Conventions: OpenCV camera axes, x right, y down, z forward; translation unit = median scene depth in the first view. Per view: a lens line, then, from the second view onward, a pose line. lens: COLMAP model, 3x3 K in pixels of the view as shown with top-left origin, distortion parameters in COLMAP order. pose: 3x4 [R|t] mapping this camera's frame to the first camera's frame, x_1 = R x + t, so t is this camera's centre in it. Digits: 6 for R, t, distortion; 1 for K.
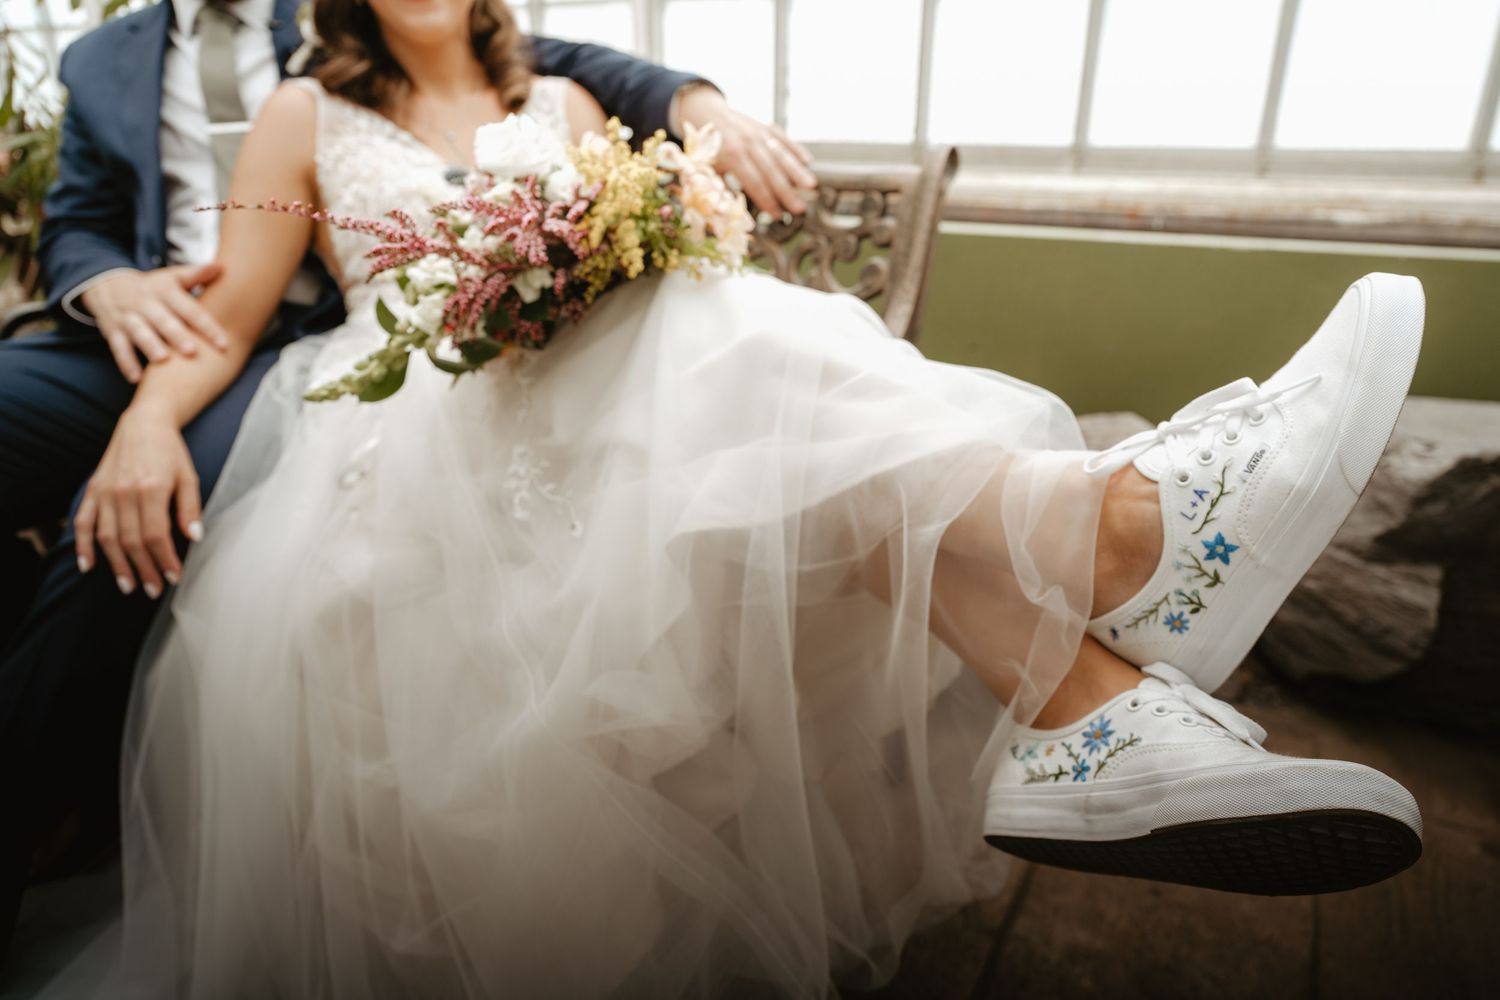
lens RADIAL K [[834.5, 0, 748.7], [0, 834.5, 460.6], [0, 0, 1]] dist [-0.007806, -0.000853]
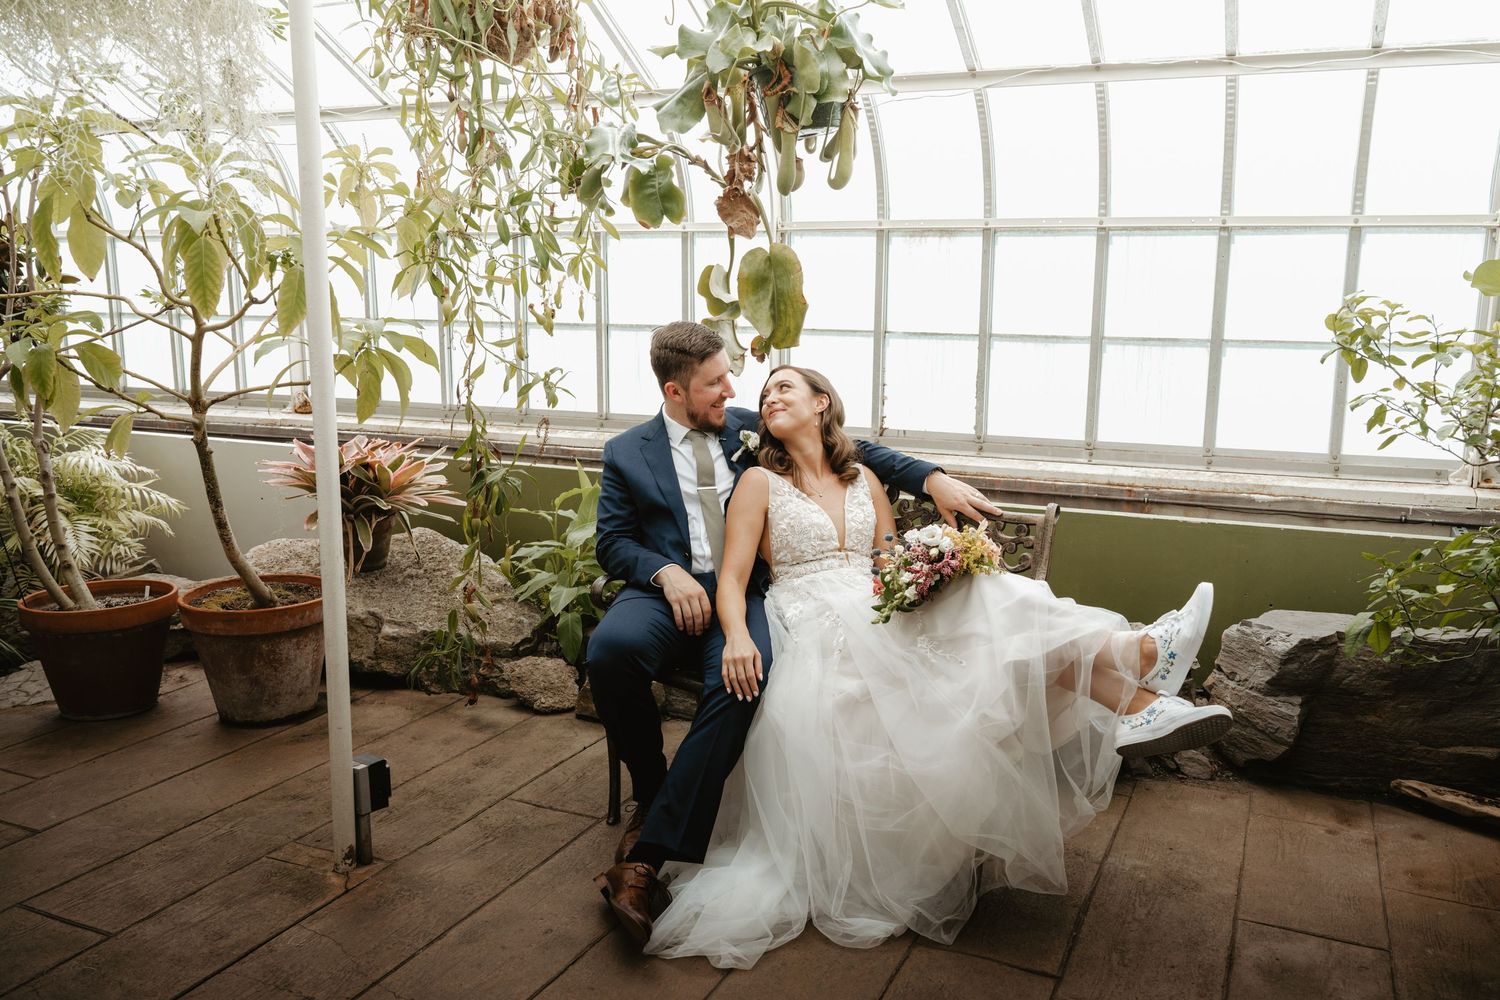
lens RADIAL K [[1042.3, 0, 750.0], [0, 1042.3, 500.0], [0, 0, 1]] dist [-0.003107, -0.002017]
pose [[0.996153, -0.007542, 0.087301, -1.367101], [0.023318, 0.983184, -0.181124, 0.175882], [-0.084466, 0.182463, 0.979578, -2.810602]]
